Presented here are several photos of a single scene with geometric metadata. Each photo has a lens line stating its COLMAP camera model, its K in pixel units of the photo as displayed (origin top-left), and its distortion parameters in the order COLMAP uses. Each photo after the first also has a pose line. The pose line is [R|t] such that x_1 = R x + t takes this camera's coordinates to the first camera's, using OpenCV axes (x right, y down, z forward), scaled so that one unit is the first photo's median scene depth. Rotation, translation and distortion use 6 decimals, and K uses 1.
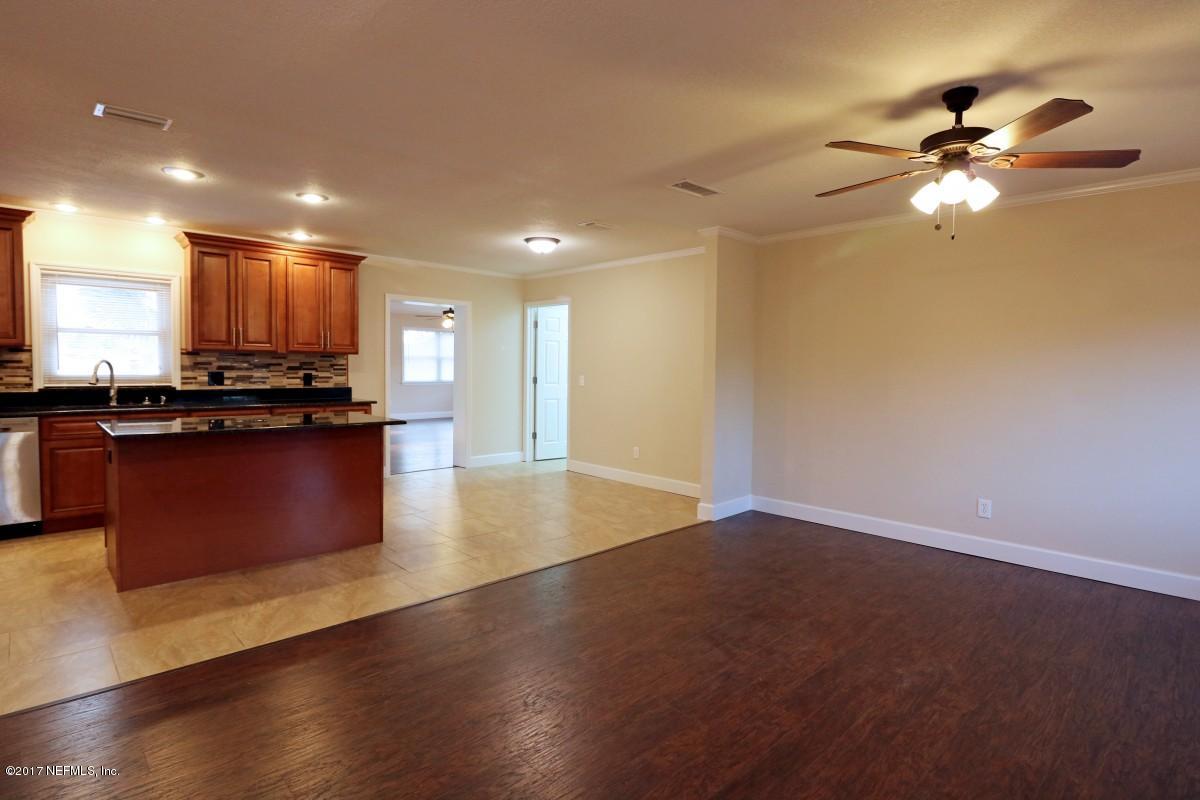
lens RADIAL K [[619.4, 0, 593.7], [0, 619.4, 394.9], [0, 0, 1]] dist [-0.000696, -0.000126]
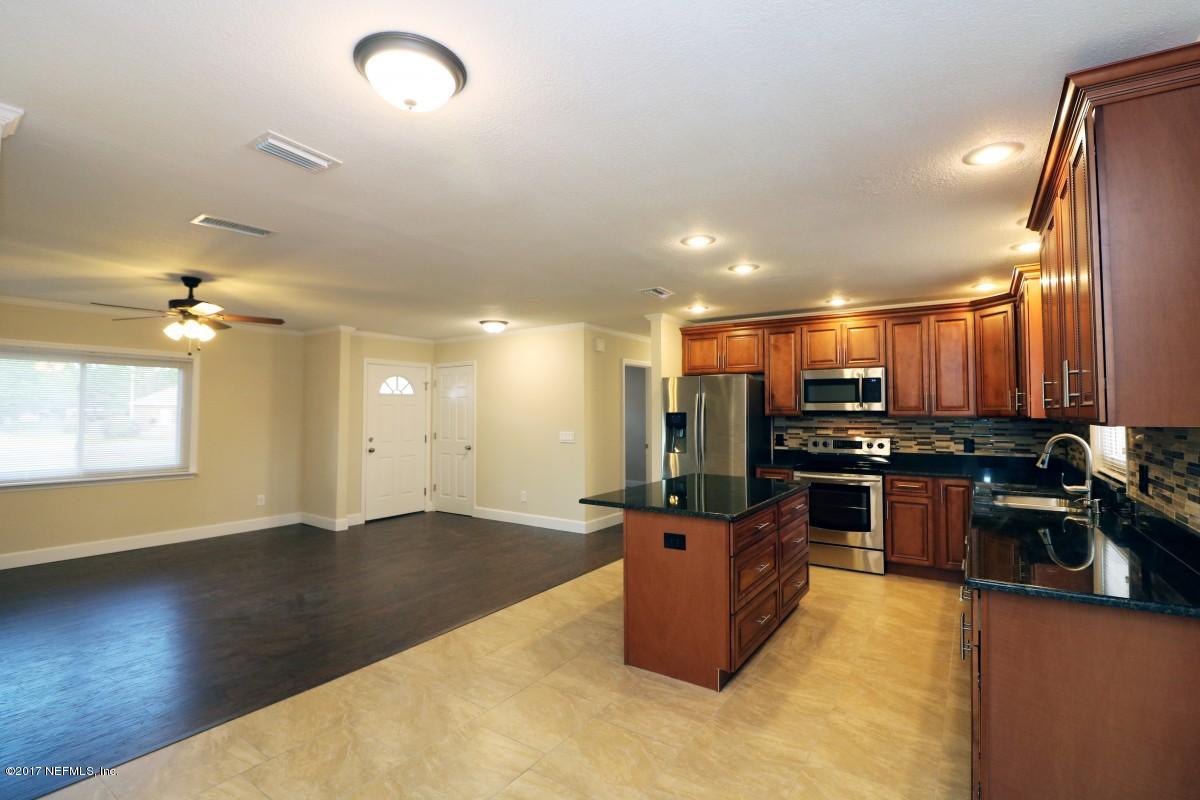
lens RADIAL K [[555.6, 0, 599.4], [0, 555.6, 390.9], [0, 0, 1]] dist [0.000102, -0.012213]
pose [[-0.976715, -0.023501, -0.213248, -0.125855], [-0.025399, 0.999658, 0.006163, -0.088629], [0.213030, 0.011435, -0.976979, 1.370955]]
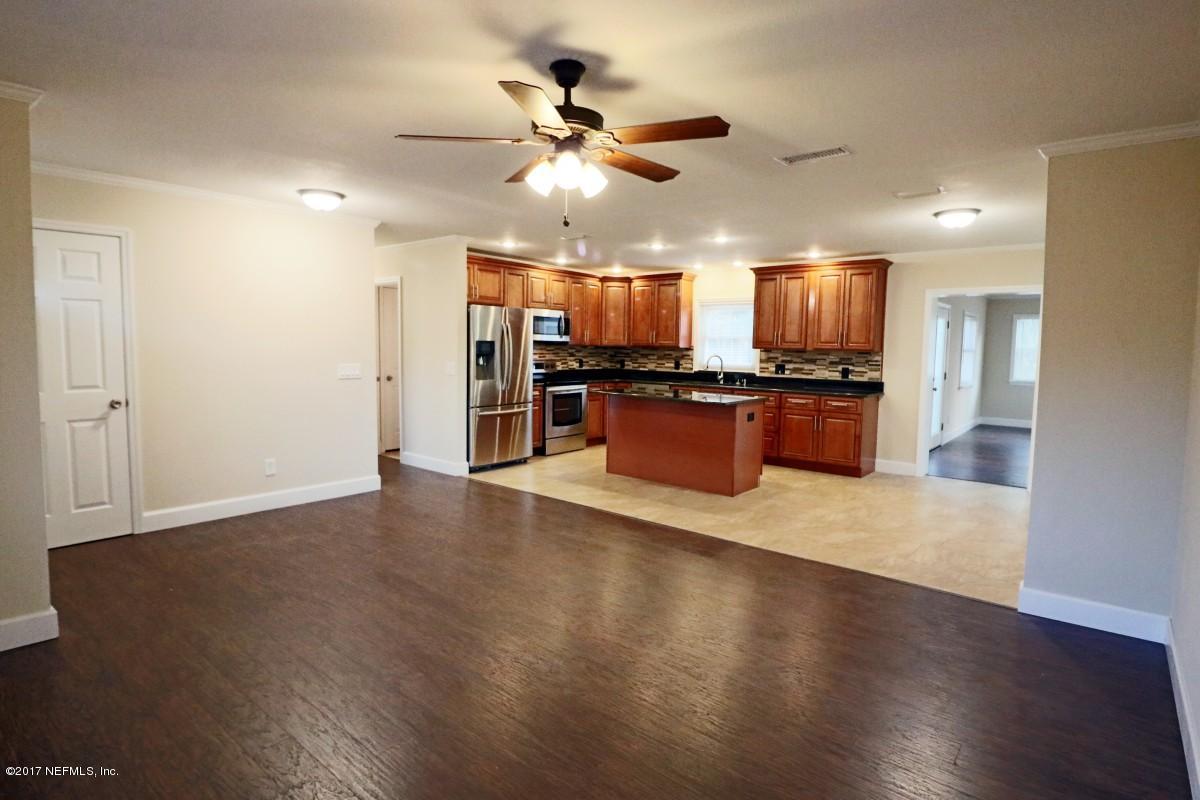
lens RADIAL K [[619.4, 0, 593.7], [0, 619.4, 394.9], [0, 0, 1]] dist [-0.000696, -0.000126]
pose [[0.115020, 0.067664, -0.991056, 0.729140], [-0.064652, 0.996072, 0.060503, -0.027171], [0.991257, 0.057115, 0.118943, 0.452168]]
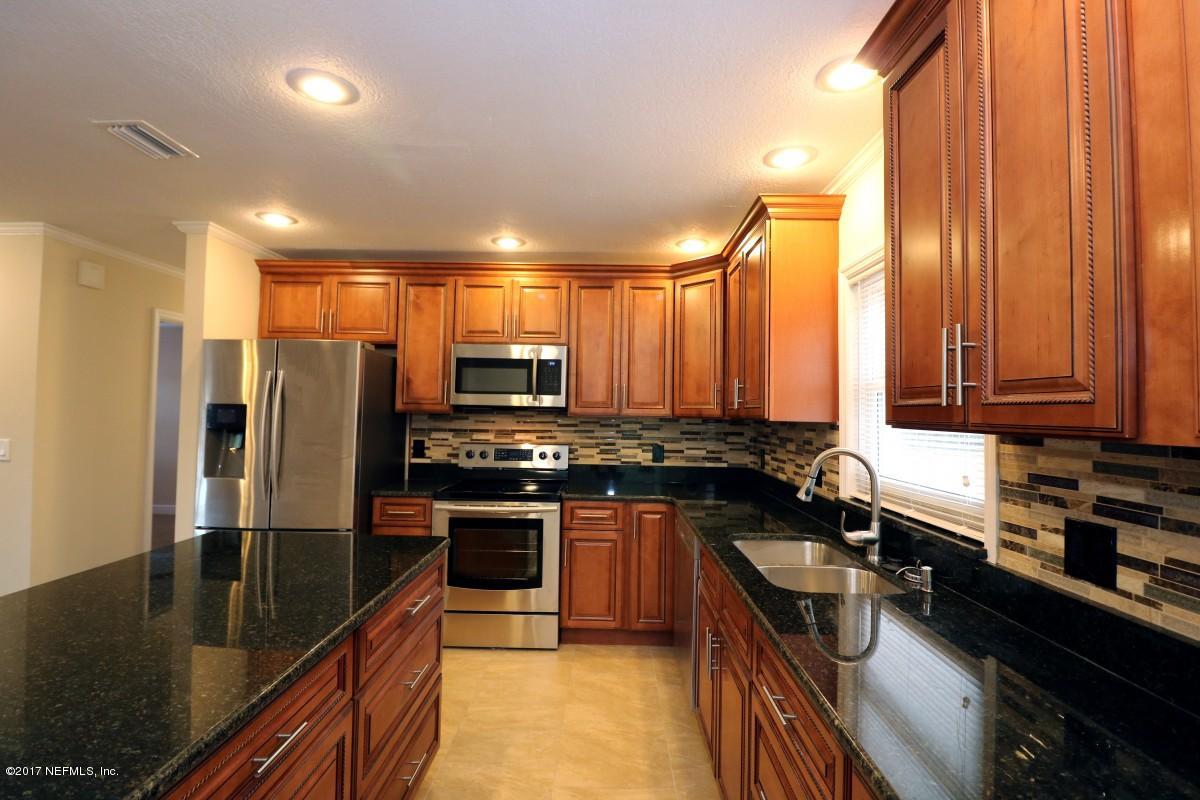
lens RADIAL K [[555.6, 0, 599.4], [0, 555.6, 390.9], [0, 0, 1]] dist [0.000102, -0.012213]
pose [[-0.698876, -0.052748, -0.713295, -0.350528], [-0.061821, 0.998000, -0.013231, -0.074863], [0.712566, 0.034850, -0.700739, 1.054190]]
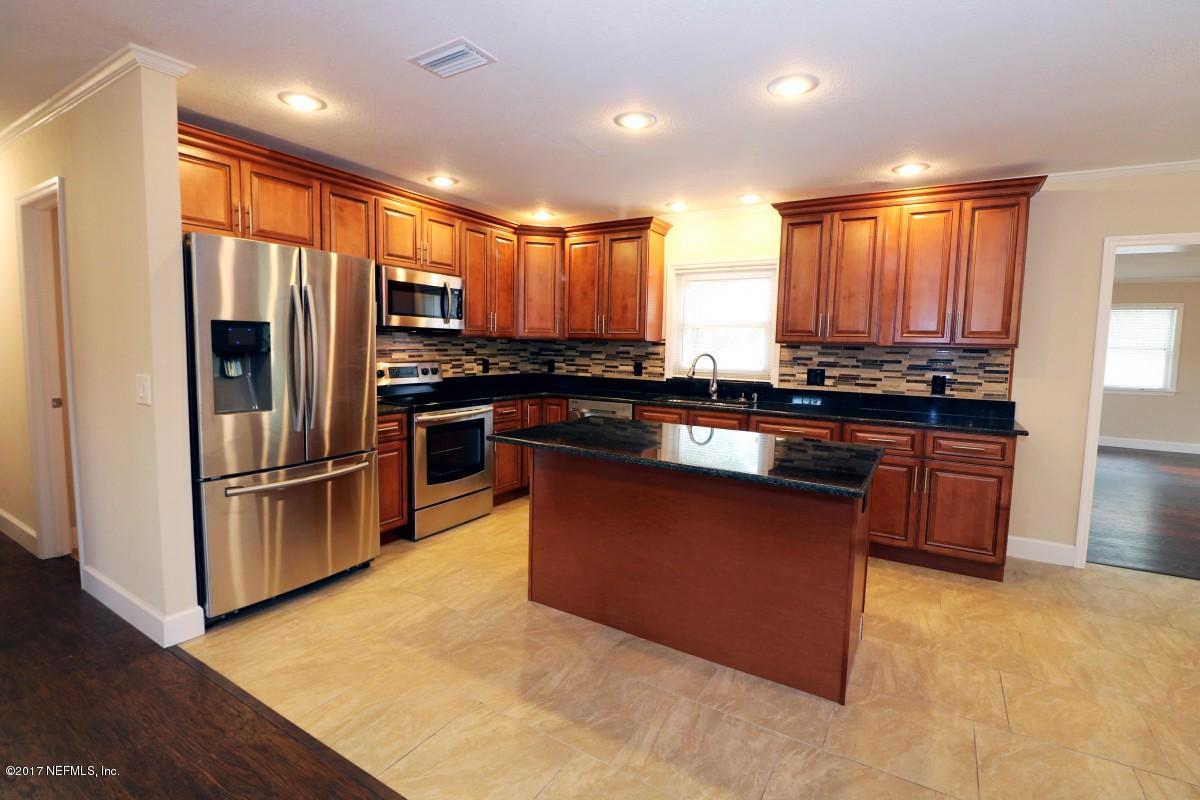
lens RADIAL K [[555.6, 0, 599.4], [0, 555.6, 390.9], [0, 0, 1]] dist [0.000102, -0.012213]
pose [[0.263321, 0.073813, -0.961880, 0.030252], [-0.065189, 0.996151, 0.058597, -0.034006], [0.962503, 0.047274, 0.267119, 0.546972]]
